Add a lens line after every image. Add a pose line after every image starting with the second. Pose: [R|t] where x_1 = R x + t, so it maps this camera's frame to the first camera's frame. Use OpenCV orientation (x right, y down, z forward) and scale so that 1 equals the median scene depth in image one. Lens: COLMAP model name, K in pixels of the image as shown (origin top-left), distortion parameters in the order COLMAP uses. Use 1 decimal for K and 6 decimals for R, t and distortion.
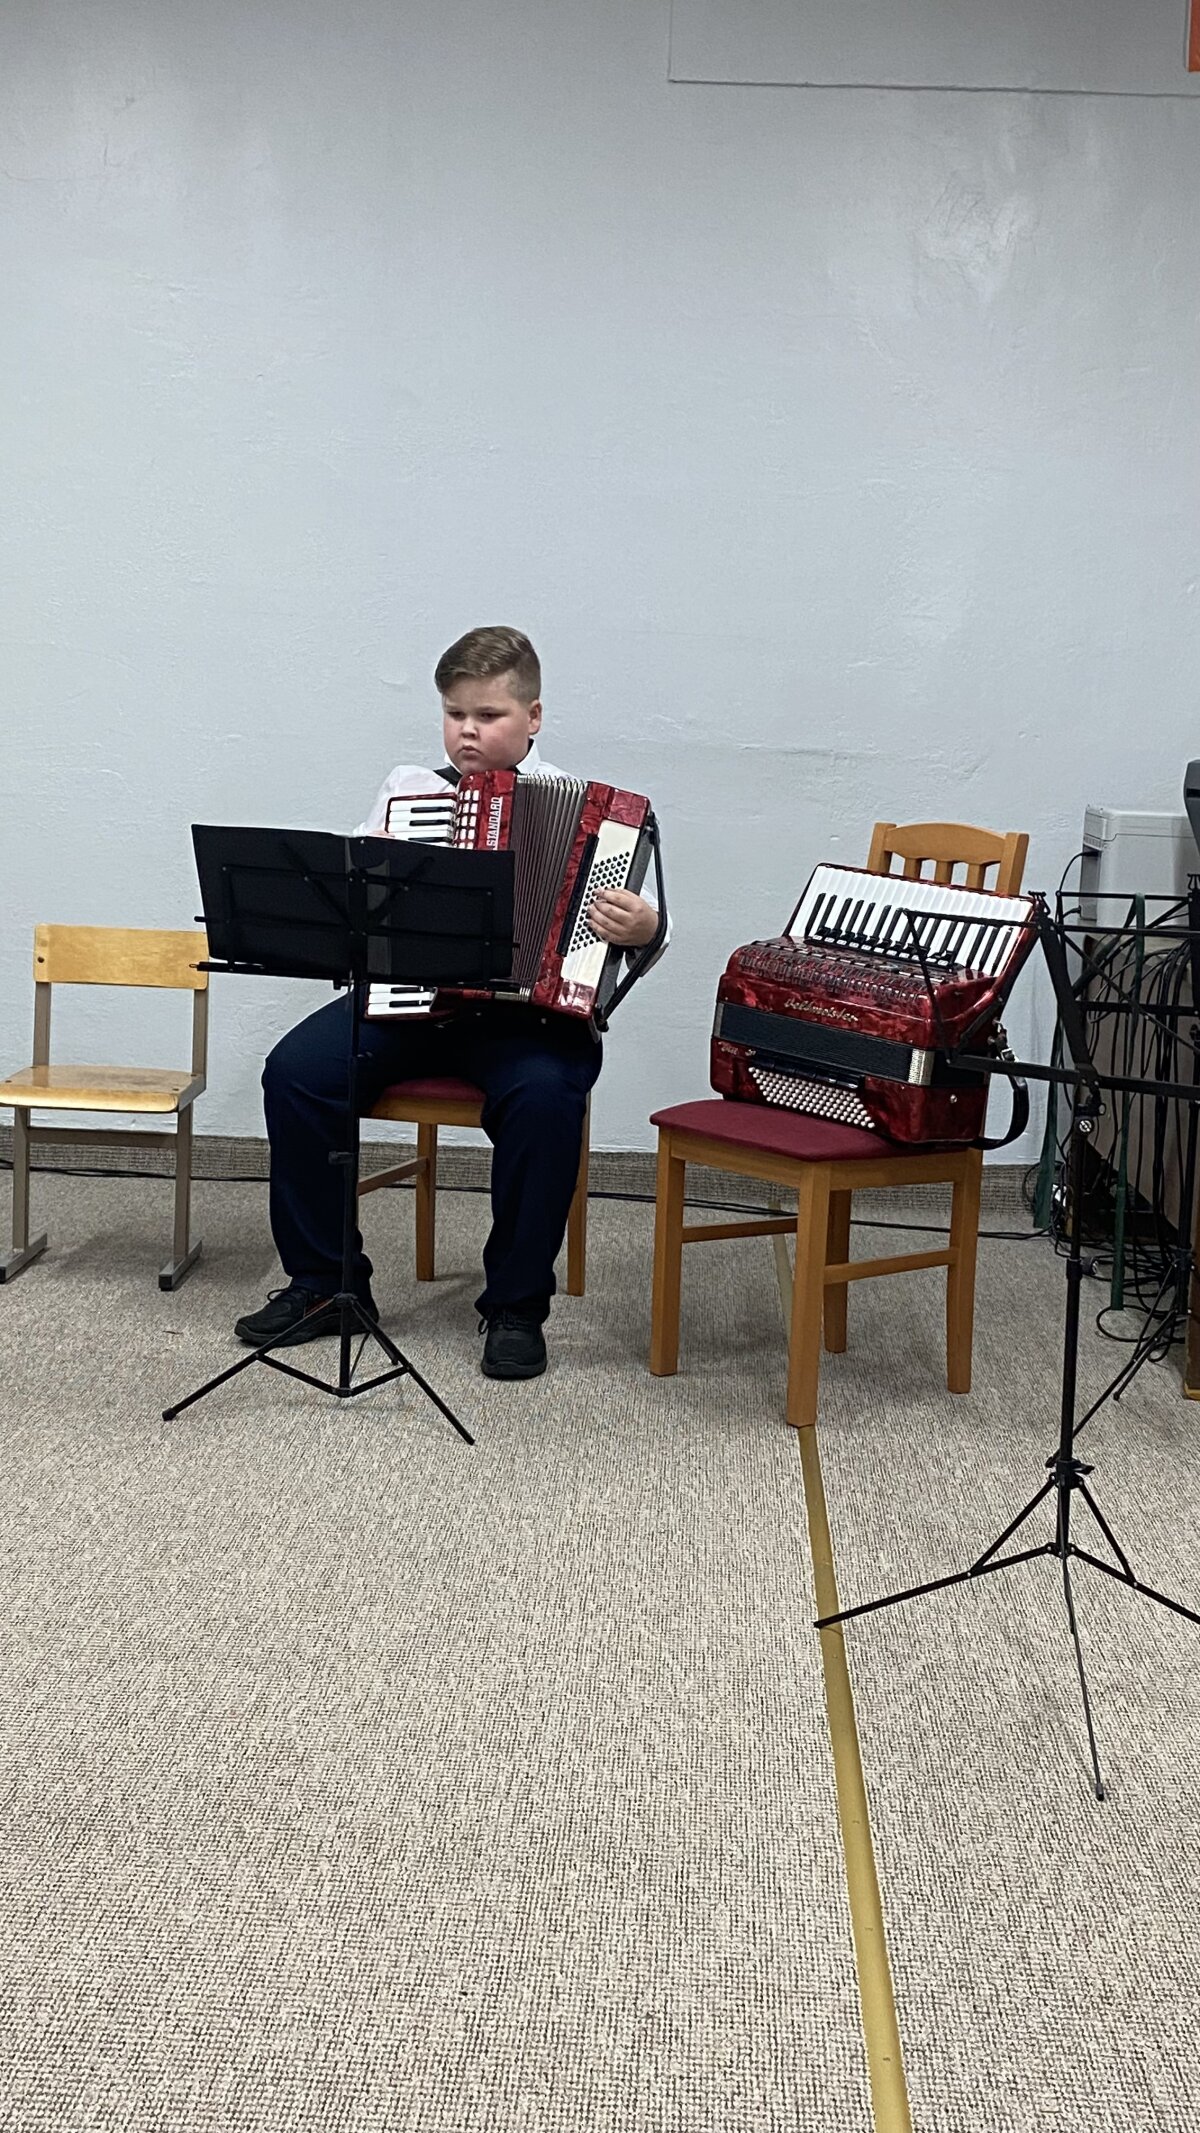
lens RADIAL K [[2468.4, 0, 599.3], [0, 2468.4, 1055.5], [0, 0, 1]] dist [0.075893, 0.000000]
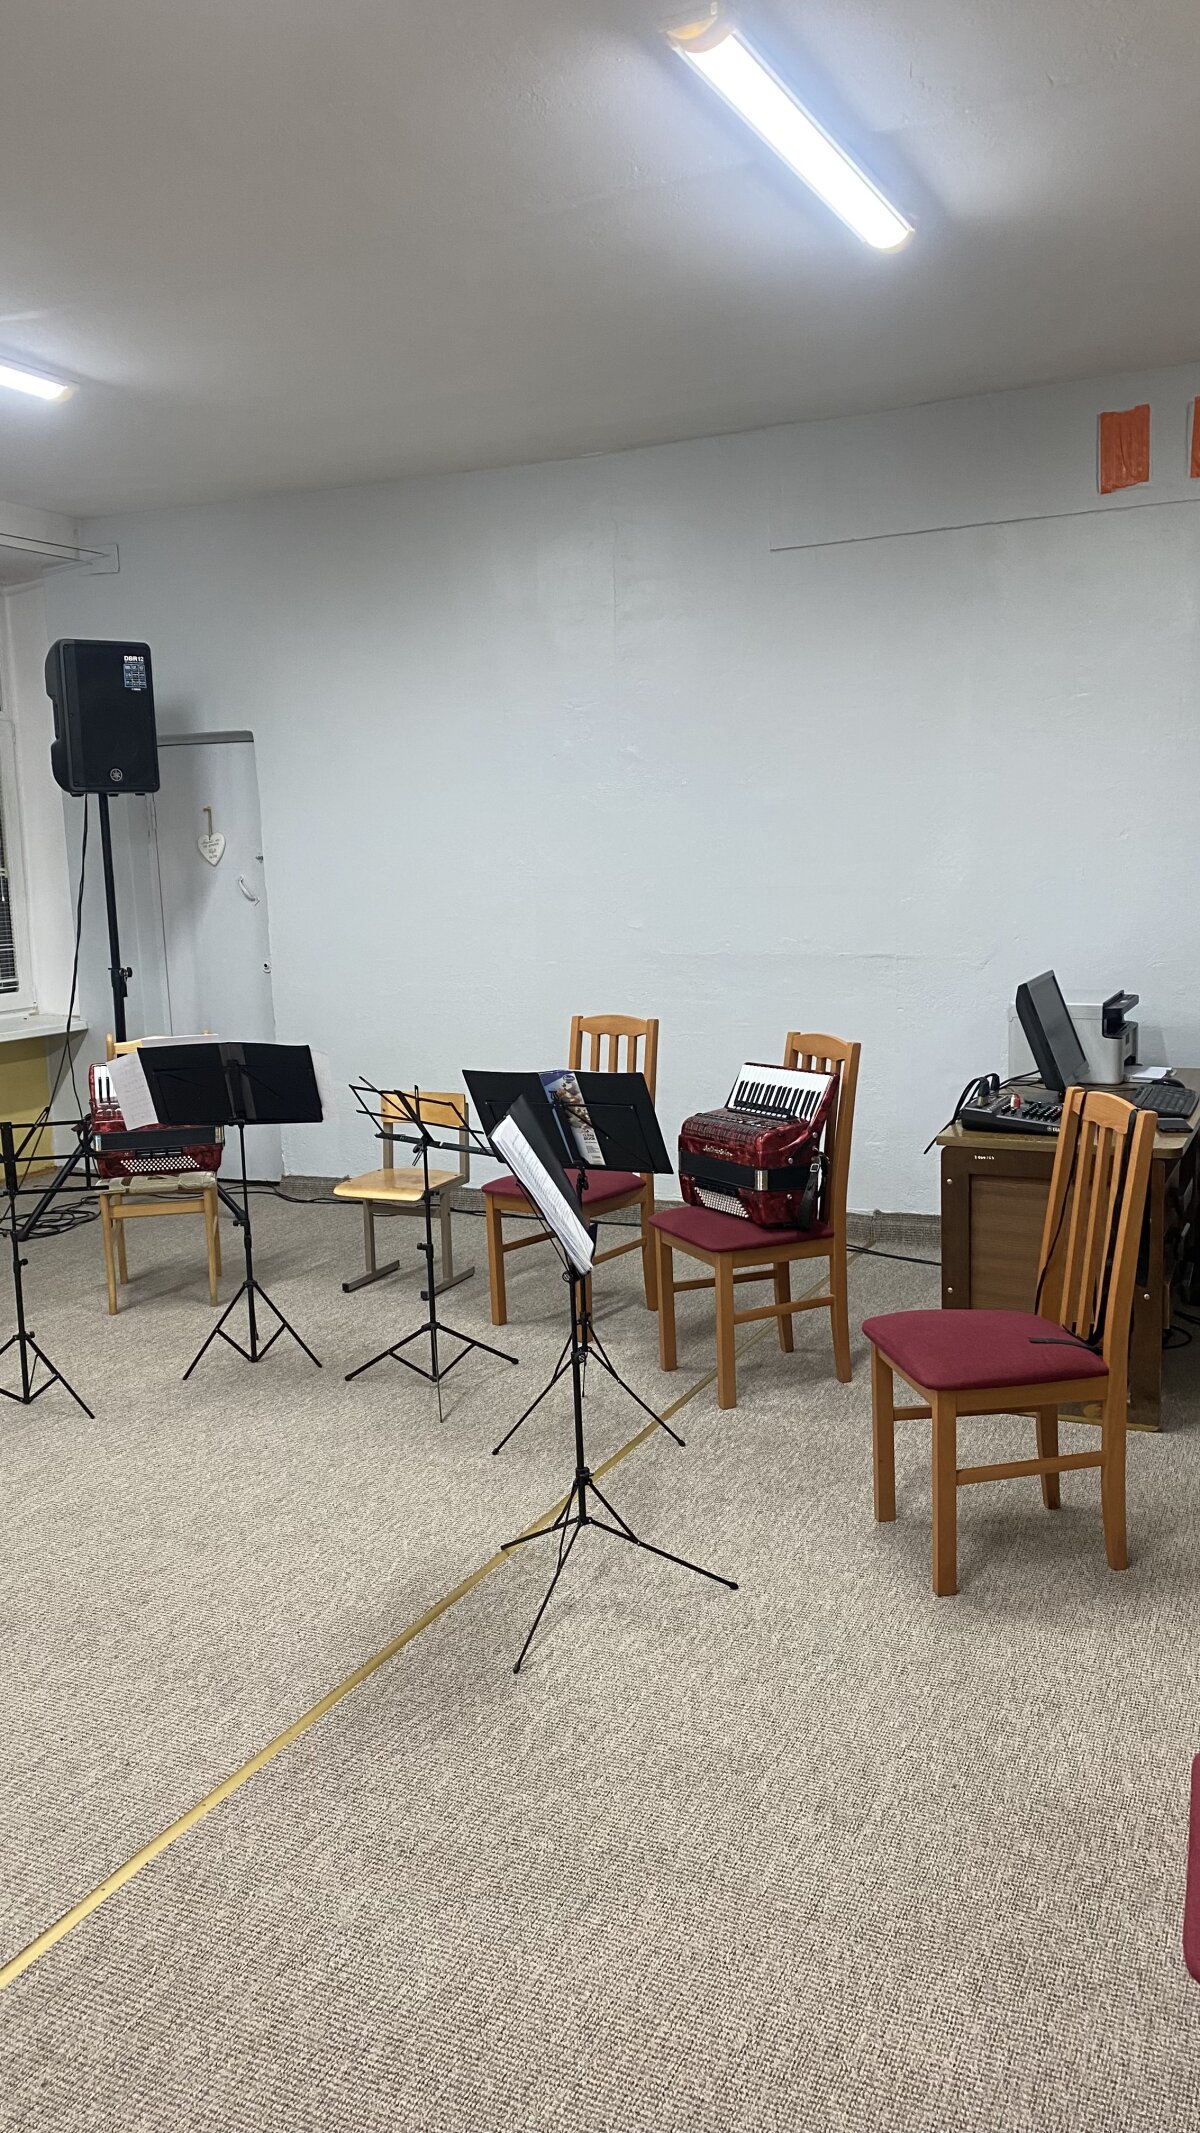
lens RADIAL K [[1626.7, 0, 606.7], [0, 1626.7, 1058.1], [0, 0, 1]] dist [0.058593, -0.052736]
pose [[0.919421, -0.019304, -0.392801, 0.493567], [0.020667, 0.999786, -0.000760, -0.091685], [0.392732, -0.007419, 0.919623, -0.024840]]
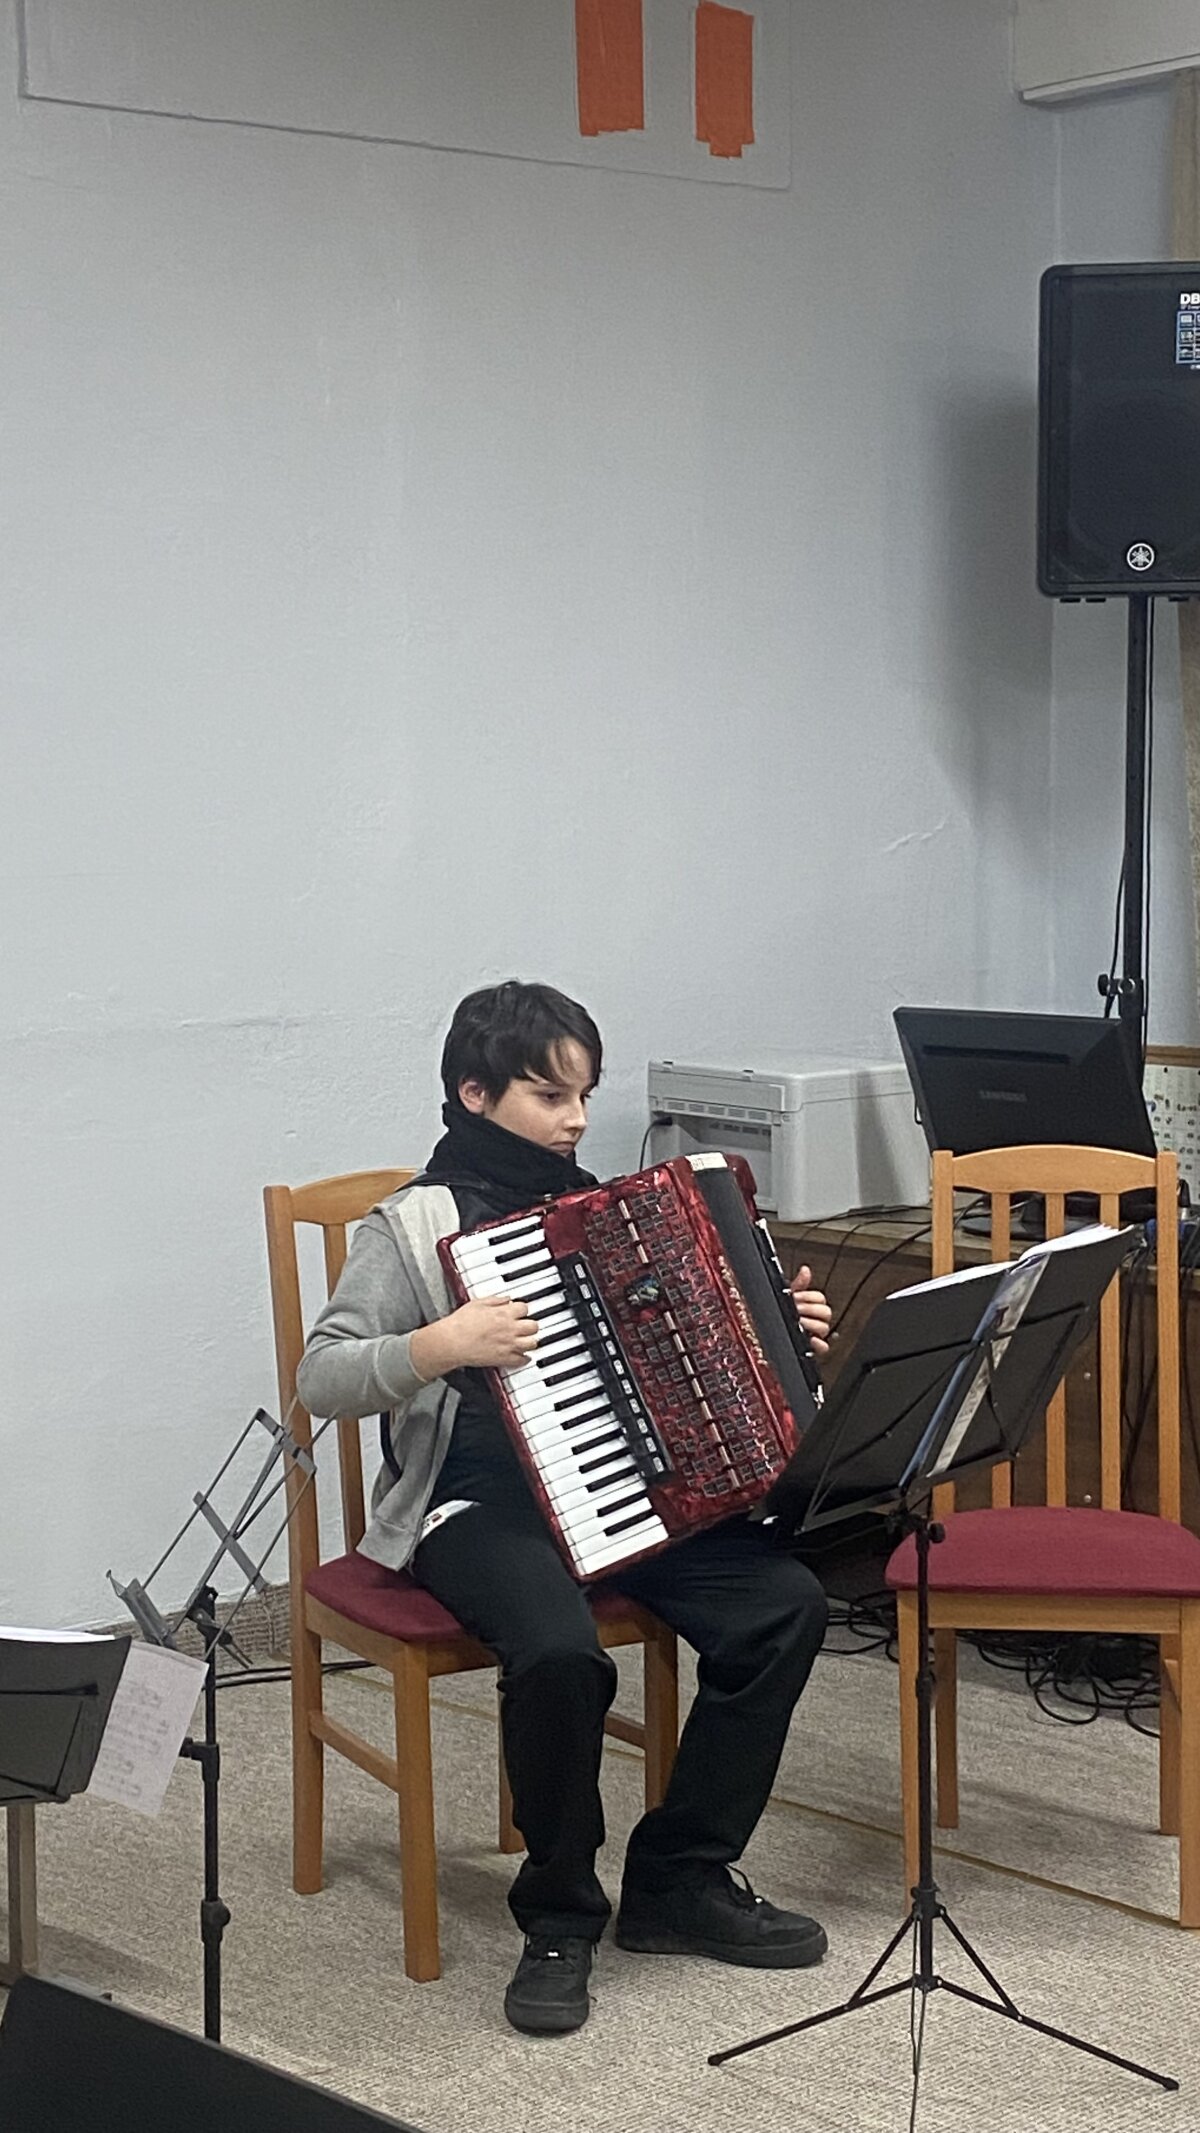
lens RADIAL K [[3636.7, 0, 626.8], [0, 3636.7, 1029.6], [0, 0, 1]] dist [0.128093, 0.000000]
pose [[0.703572, -0.110689, 0.701951, -0.873004], [0.132635, 0.990891, 0.023311, -0.196848], [-0.698137, 0.076702, 0.711844, 0.259863]]
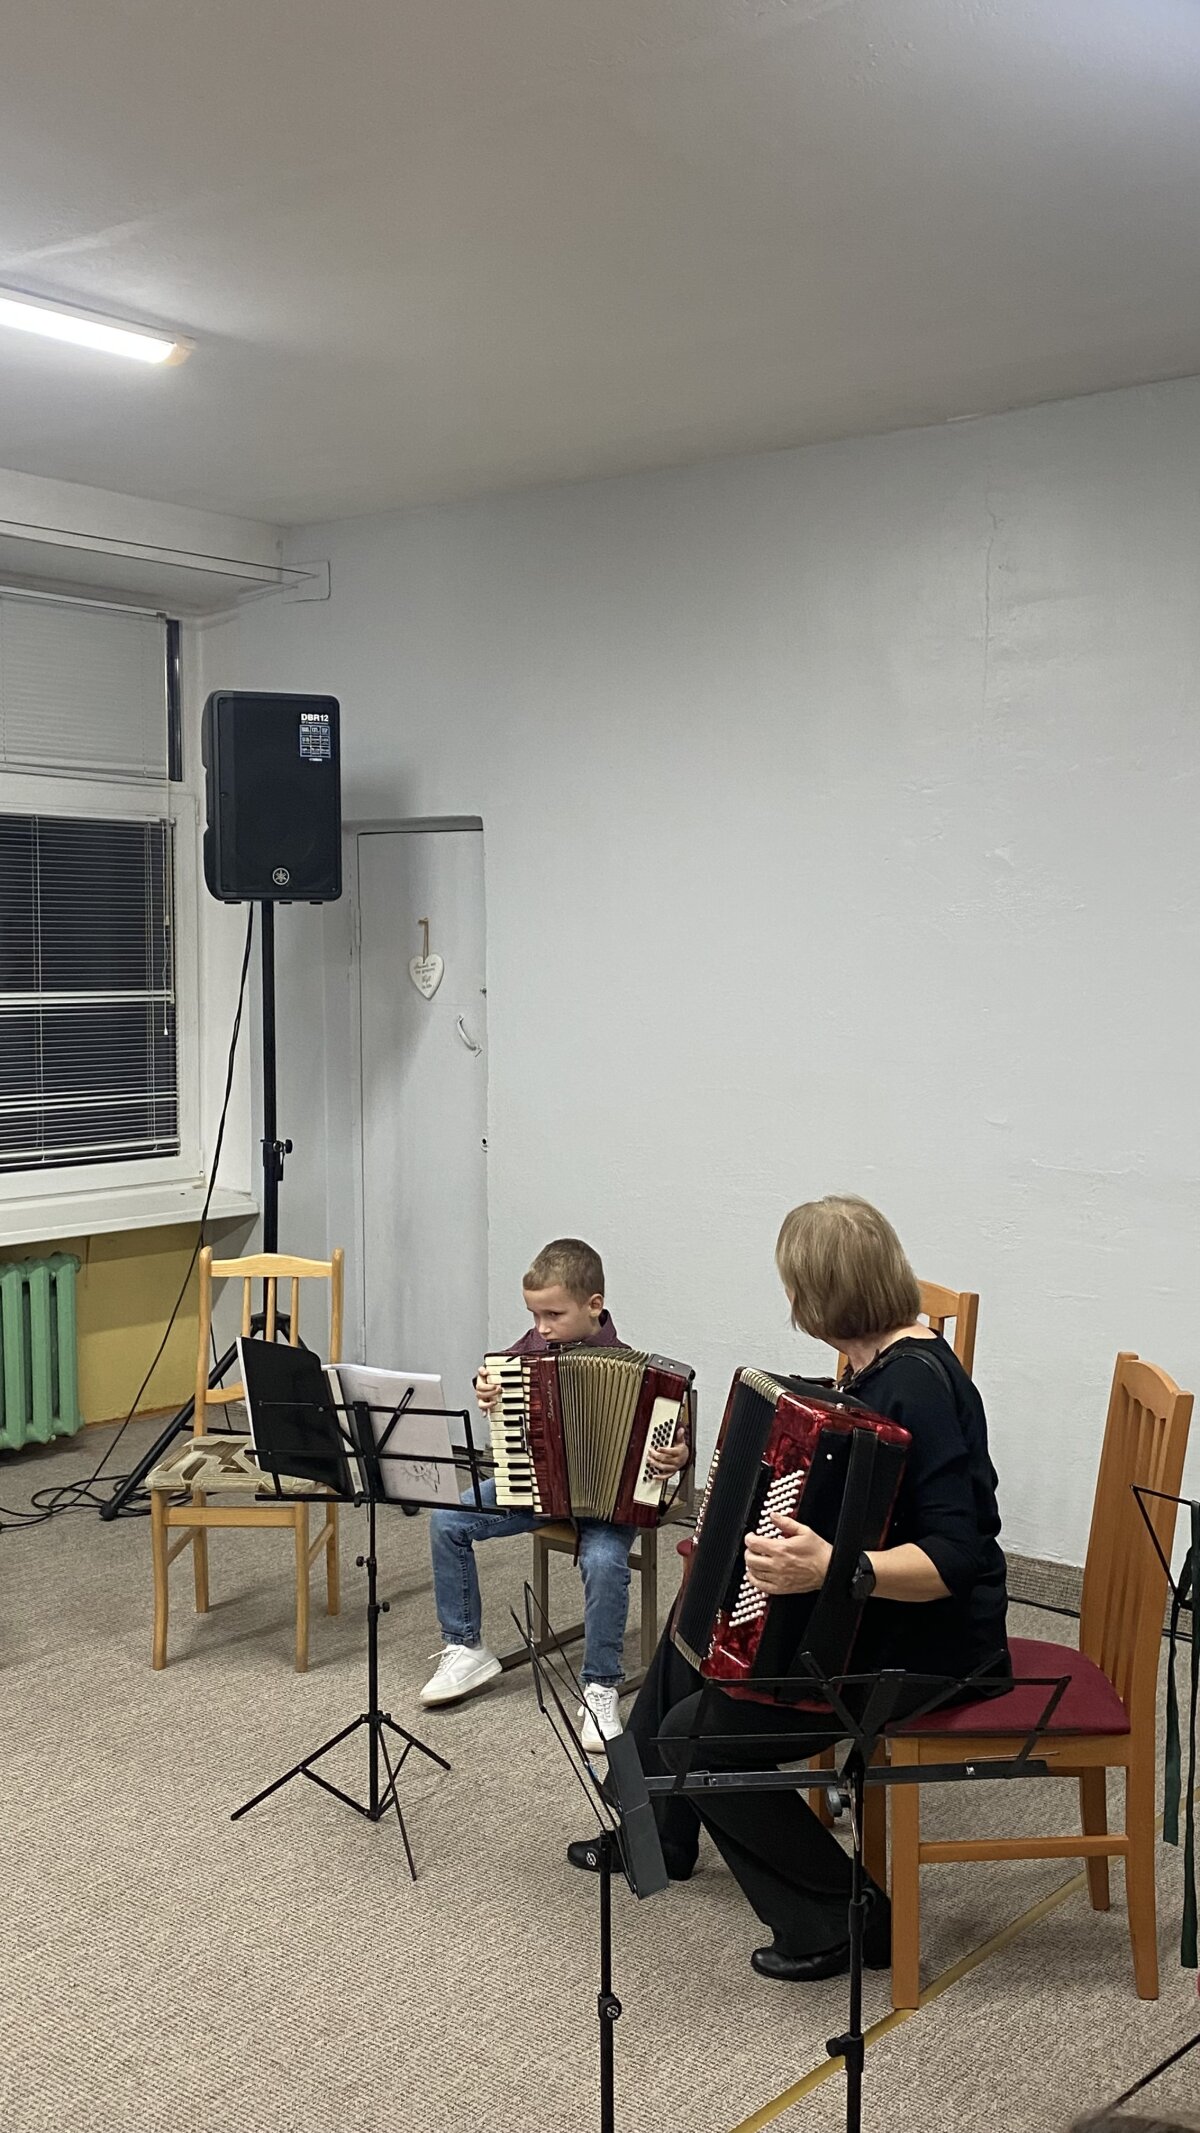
lens RADIAL K [[2135.4, 0, 595.2], [0, 2135.4, 1041.2], [0, 0, 1]] dist [0.151788, 0.000000]
pose [[0.792146, -0.012692, -0.610200, 0.530155], [-0.042376, 0.996227, -0.075732, -0.161435], [0.608859, 0.085849, 0.788620, 0.223174]]
